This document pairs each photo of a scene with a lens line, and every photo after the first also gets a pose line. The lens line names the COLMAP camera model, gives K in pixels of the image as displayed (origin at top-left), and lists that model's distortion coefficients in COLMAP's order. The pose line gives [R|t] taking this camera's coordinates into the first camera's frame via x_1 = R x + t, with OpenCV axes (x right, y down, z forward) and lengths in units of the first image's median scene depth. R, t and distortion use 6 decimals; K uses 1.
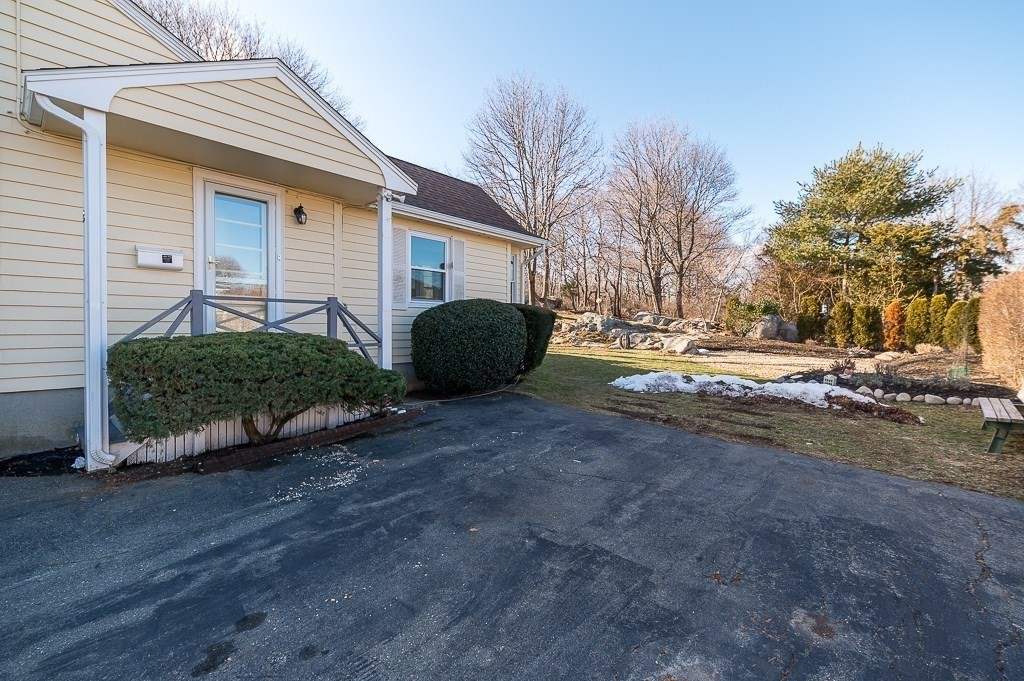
lens RADIAL K [[451.4, 0, 510.7], [0, 451.4, 329.9], [0, 0, 1]] dist [-0.001088, -0.000468]
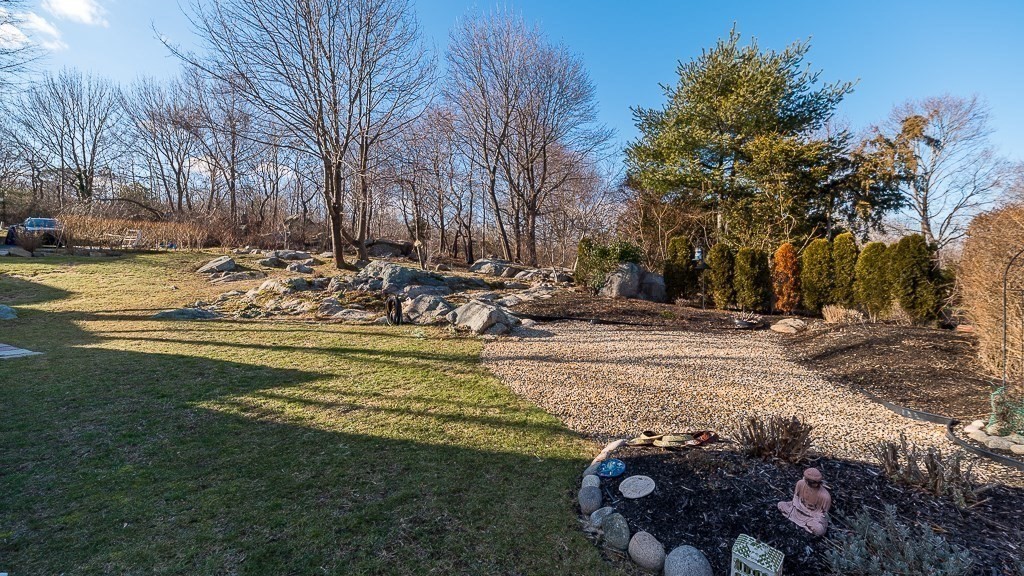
lens RADIAL K [[446.9, 0, 512.7], [0, 446.9, 251.9], [0, 0, 1]] dist [0.000982, 0.000098]
pose [[0.974939, -0.000315, 0.222471, 0.260189], [0.012496, 0.998498, -0.053348, -0.016457], [-0.222120, 0.054791, 0.973479, 0.387435]]
